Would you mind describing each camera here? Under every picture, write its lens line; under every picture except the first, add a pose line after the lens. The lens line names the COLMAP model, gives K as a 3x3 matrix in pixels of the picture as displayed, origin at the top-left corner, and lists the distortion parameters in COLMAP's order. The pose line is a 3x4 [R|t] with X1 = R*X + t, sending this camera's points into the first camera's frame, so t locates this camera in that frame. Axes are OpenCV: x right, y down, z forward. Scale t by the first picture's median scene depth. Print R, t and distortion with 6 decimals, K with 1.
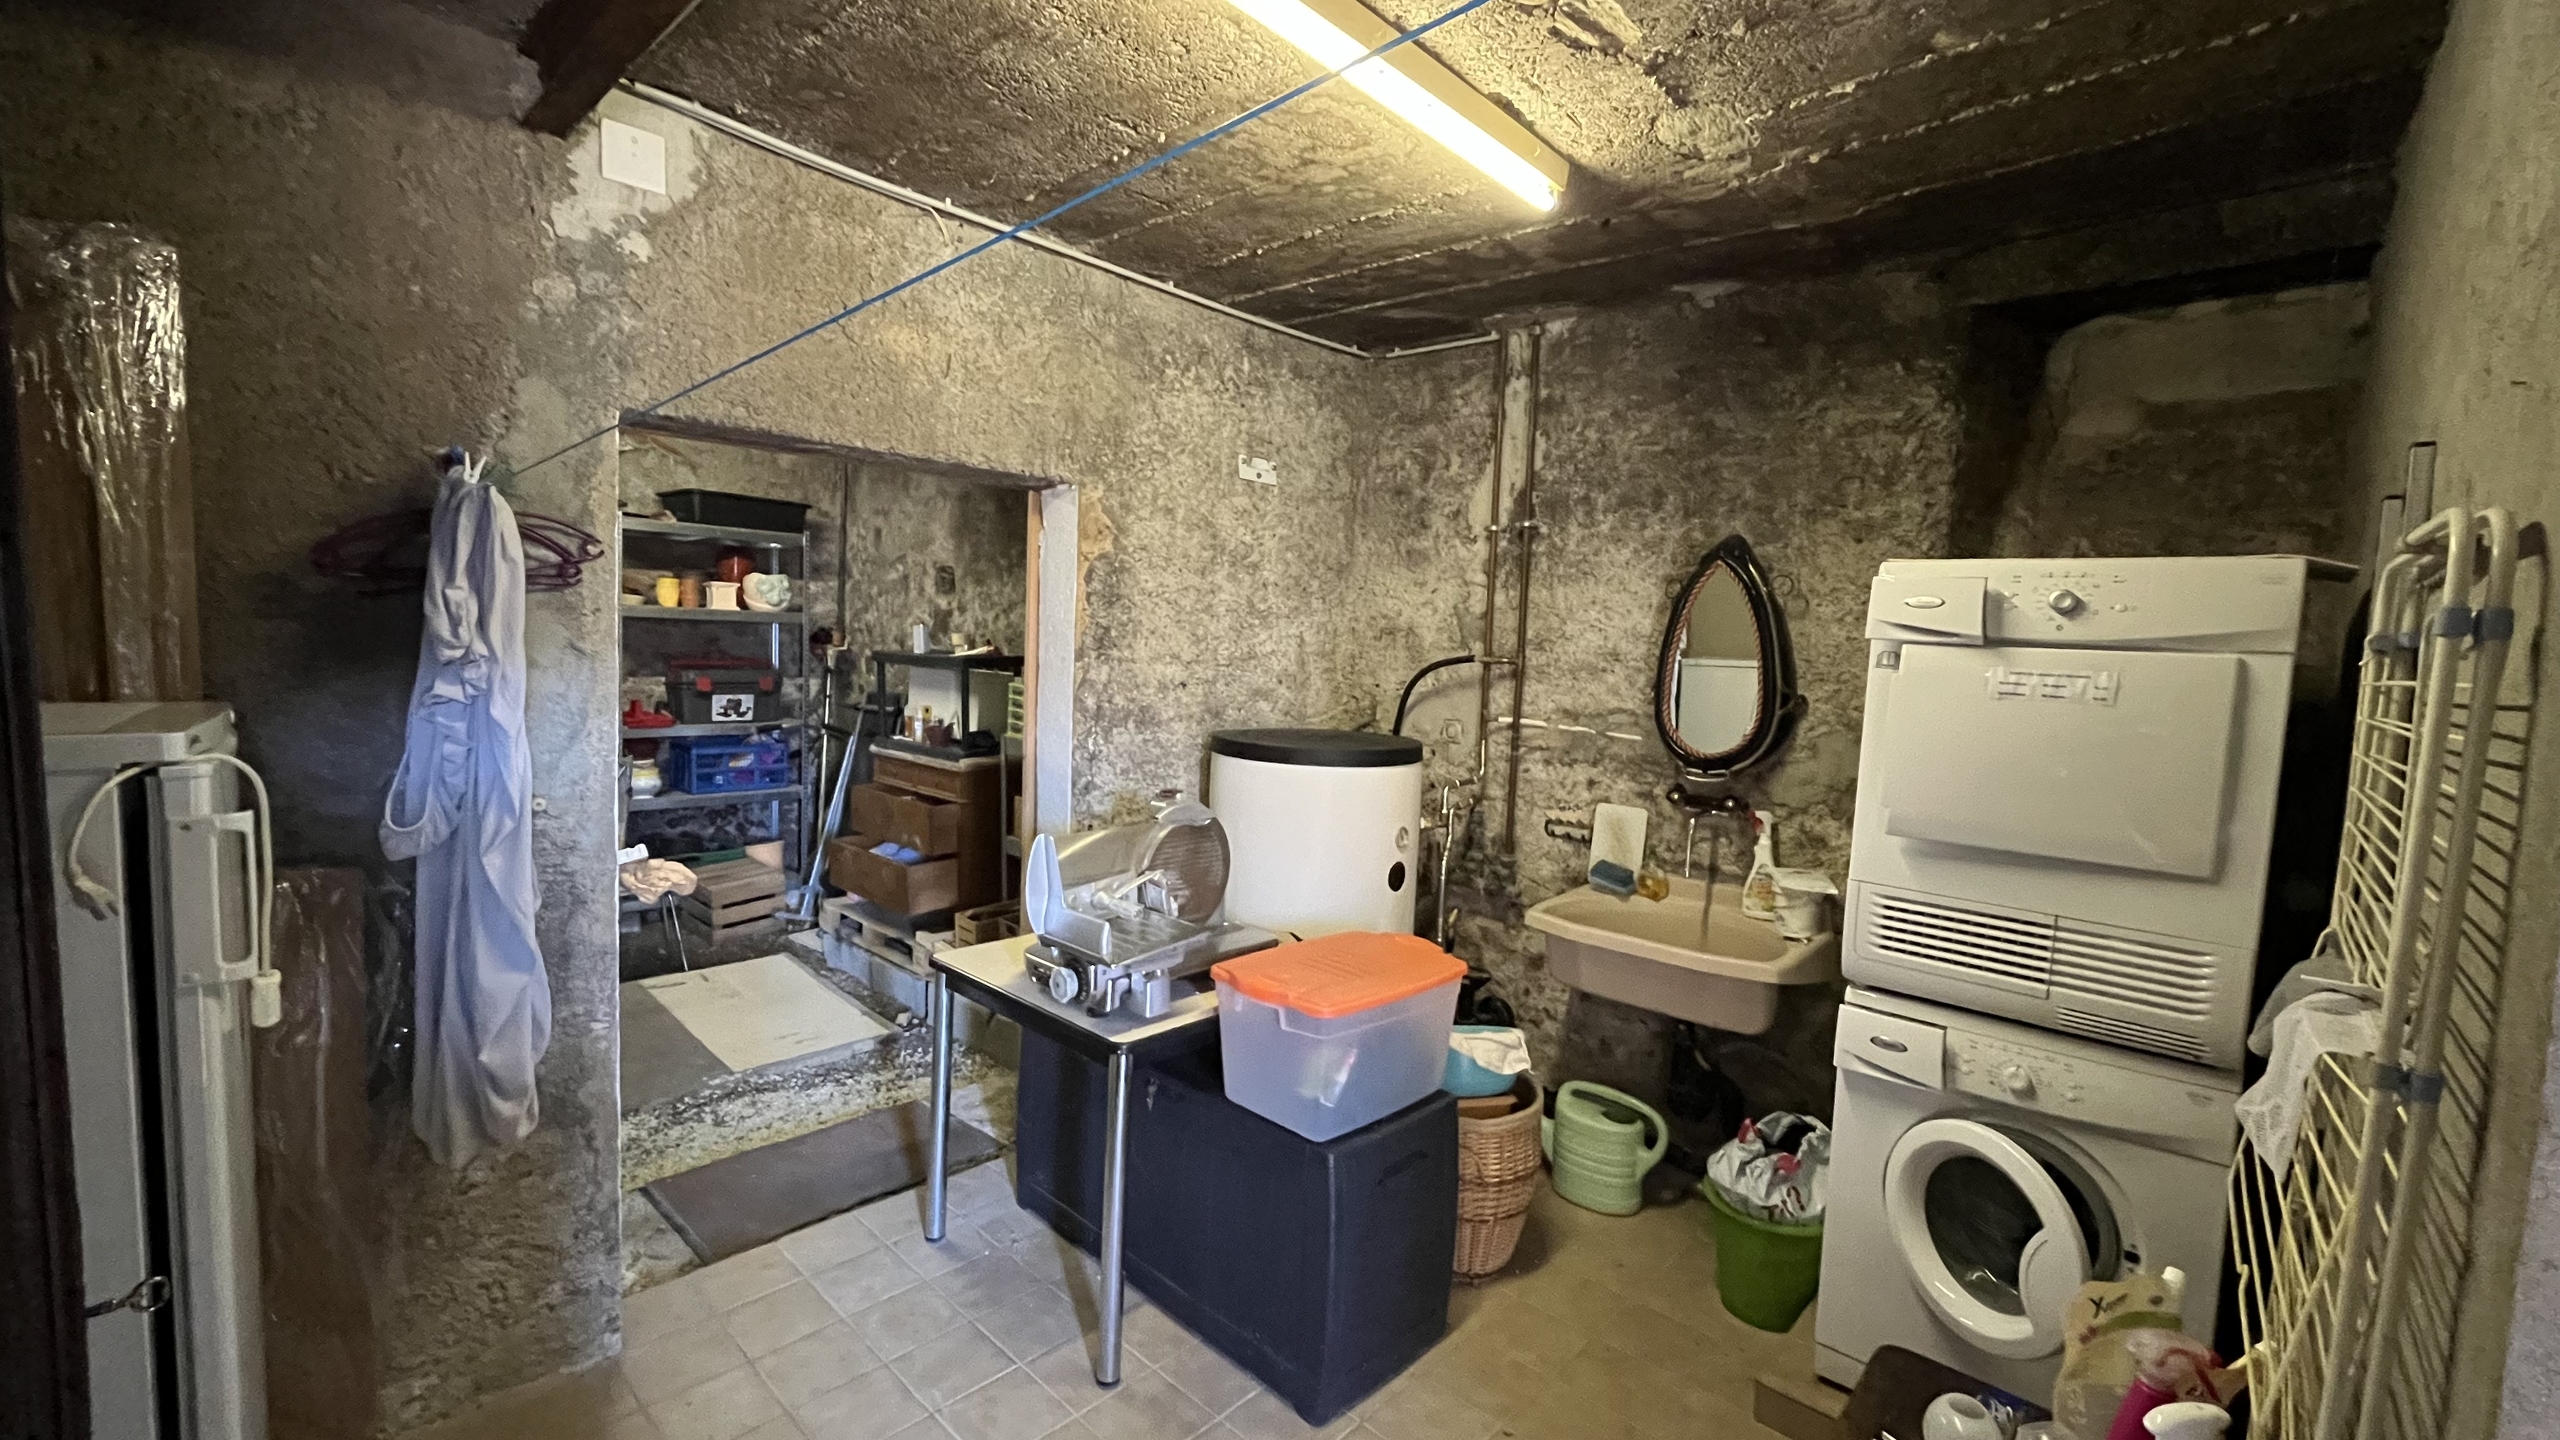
lens RADIAL K [[1038.4, 0, 1283.0], [0, 1038.4, 731.3], [0, 0, 1]] dist [-0.001882, 0.000156]
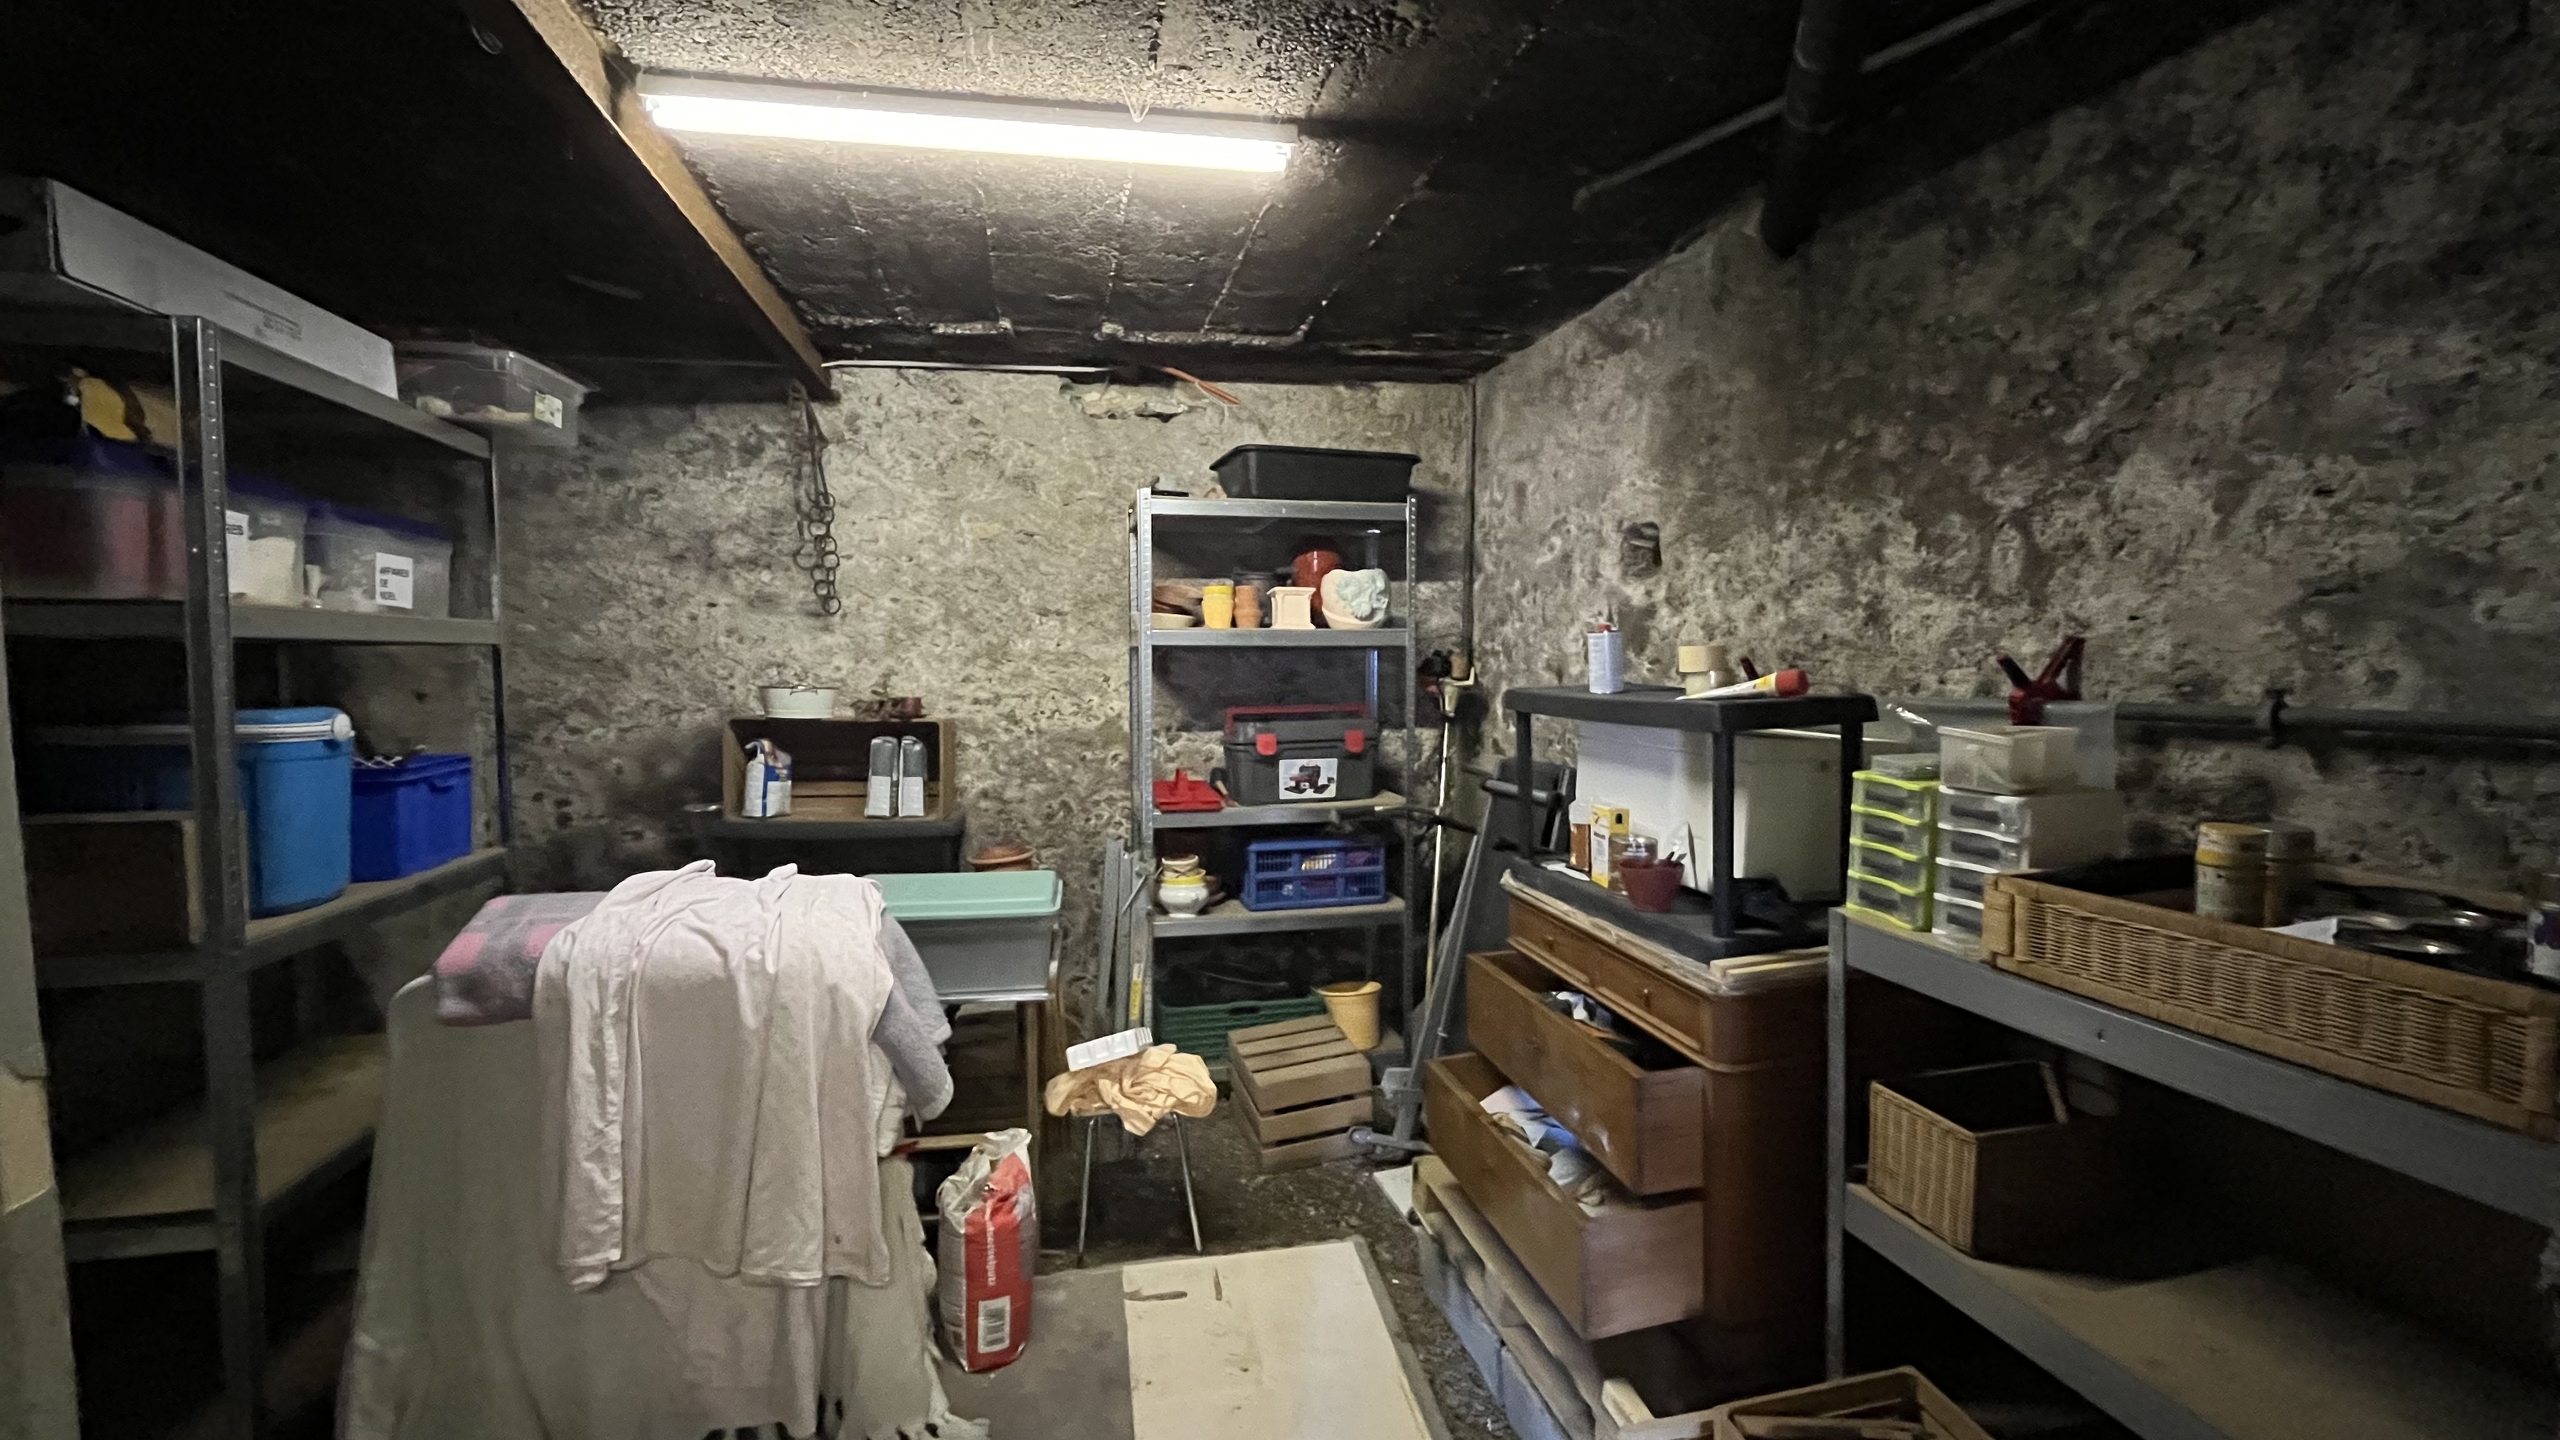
lens RADIAL K [[1038.4, 0, 1279.6], [0, 1038.4, 709.5], [0, 0, 1]] dist [-0.001882, 0.000156]
pose [[0.822641, -0.013119, -0.568409, -0.176060], [-0.011727, 0.999130, -0.040033, -0.040687], [0.568439, 0.039599, 0.821772, 0.460357]]
